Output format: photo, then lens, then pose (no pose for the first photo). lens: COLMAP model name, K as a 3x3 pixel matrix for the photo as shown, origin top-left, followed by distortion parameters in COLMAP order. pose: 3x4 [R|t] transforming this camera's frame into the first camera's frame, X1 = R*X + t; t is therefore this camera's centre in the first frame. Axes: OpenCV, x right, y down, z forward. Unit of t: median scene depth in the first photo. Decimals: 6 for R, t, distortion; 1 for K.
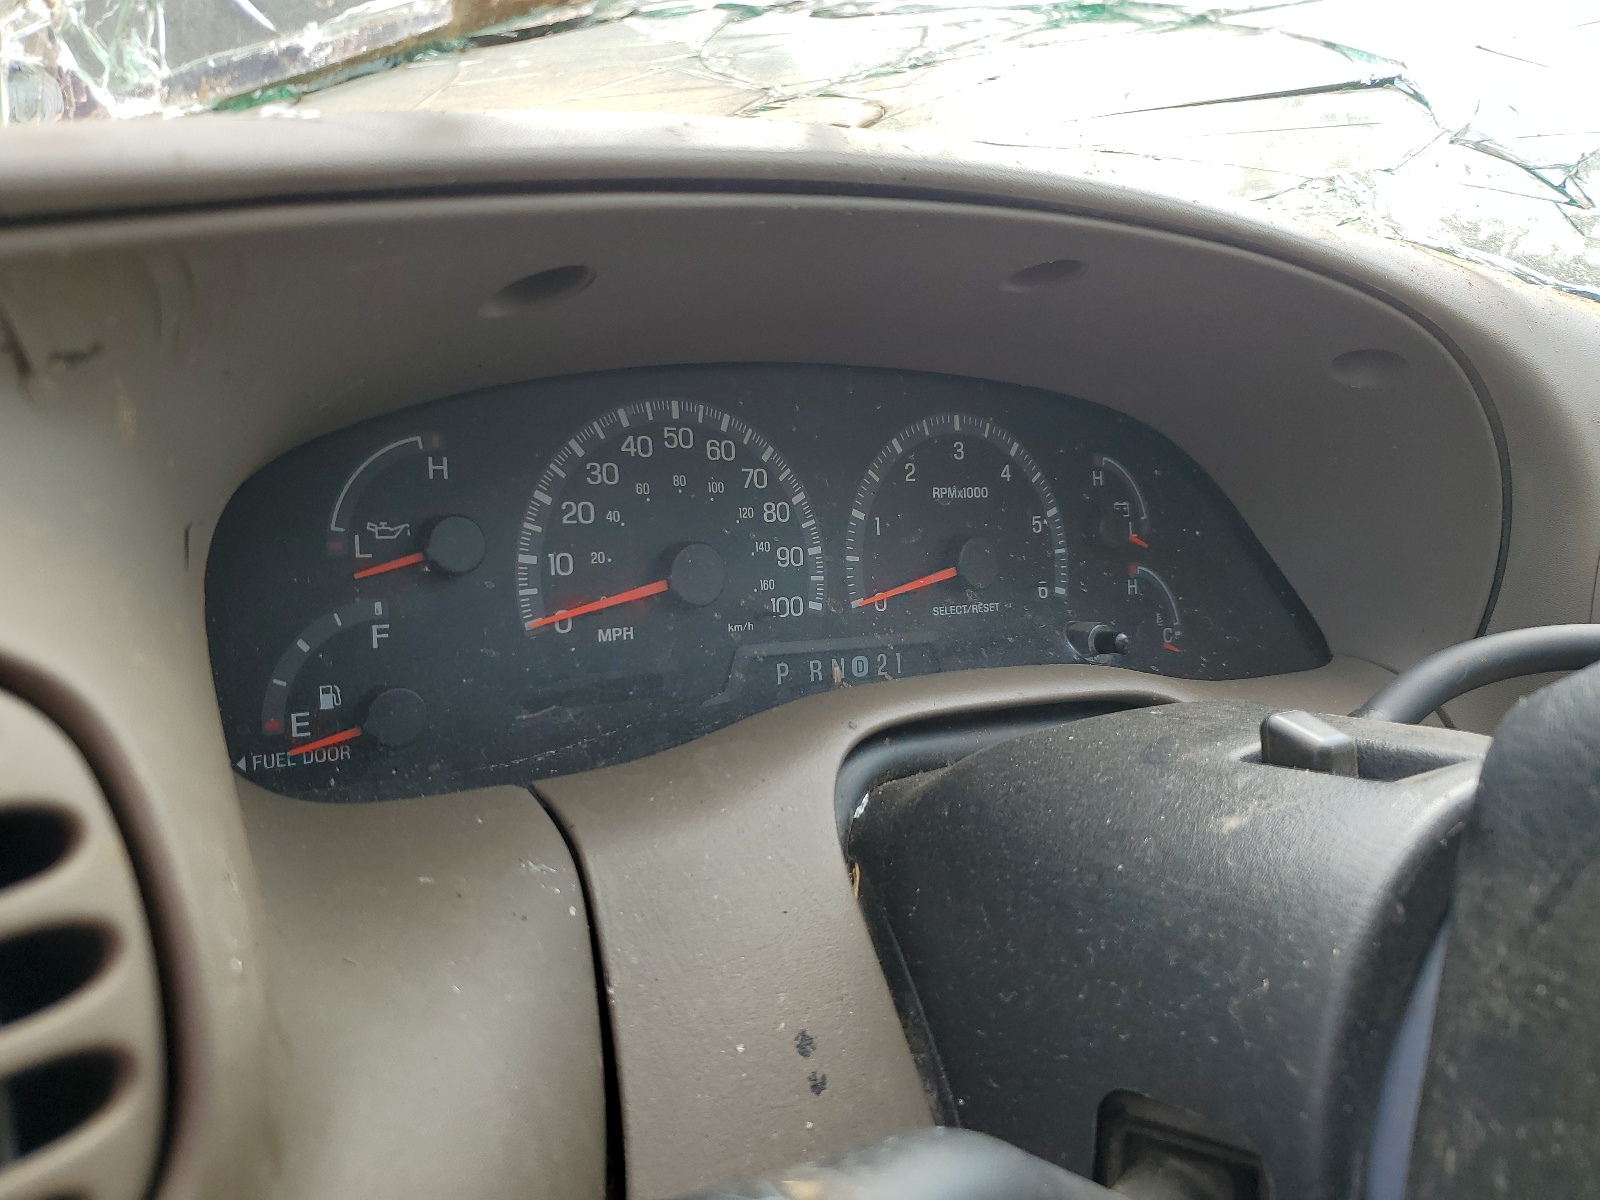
lens RADIAL K [[1212.3, 0, 795.6], [0, 1212.3, 599.9], [0, 0, 1]] dist [-0.027958, -0.001212]
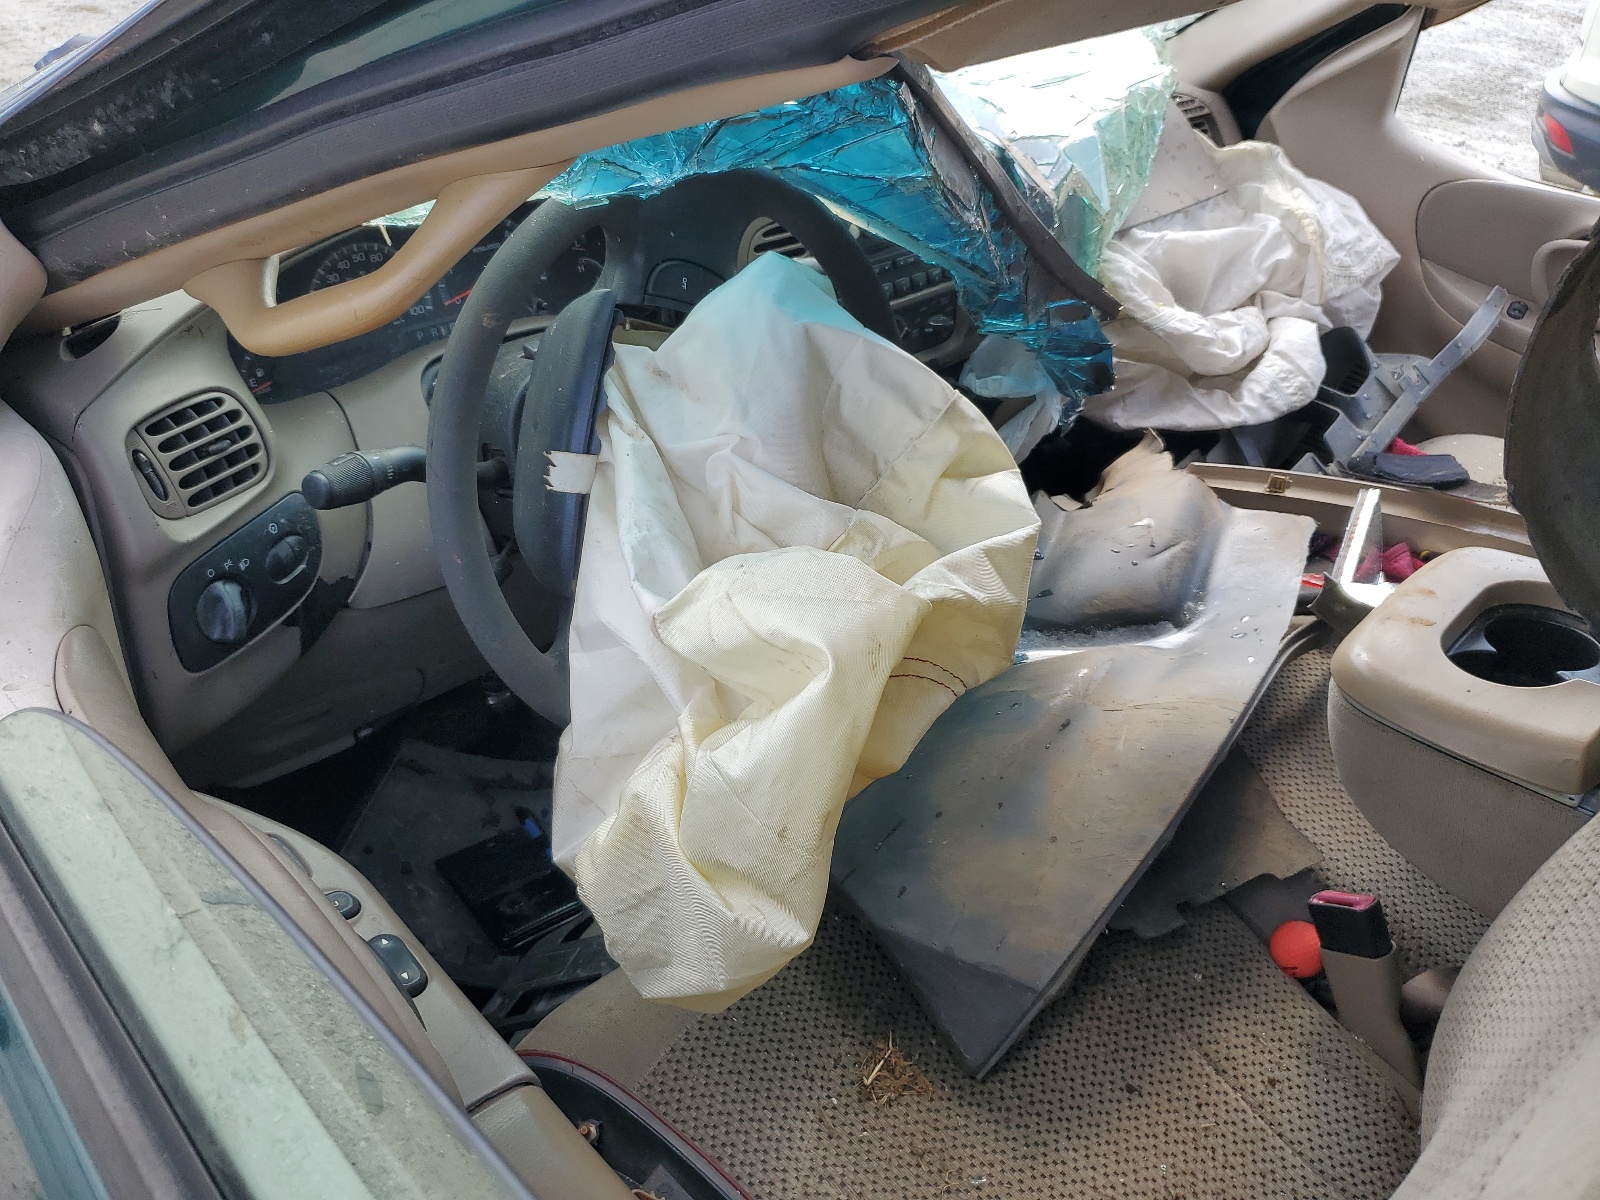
lens RADIAL K [[1212.3, 0, 801.8], [0, 1212.3, 594.9], [0, 0, 1]] dist [-0.027958, -0.001212]
pose [[0.987117, -0.150169, 0.055224, 0.637442], [0.120034, 0.923249, 0.364970, -0.307398], [-0.105793, -0.353640, 0.929380, -1.939100]]
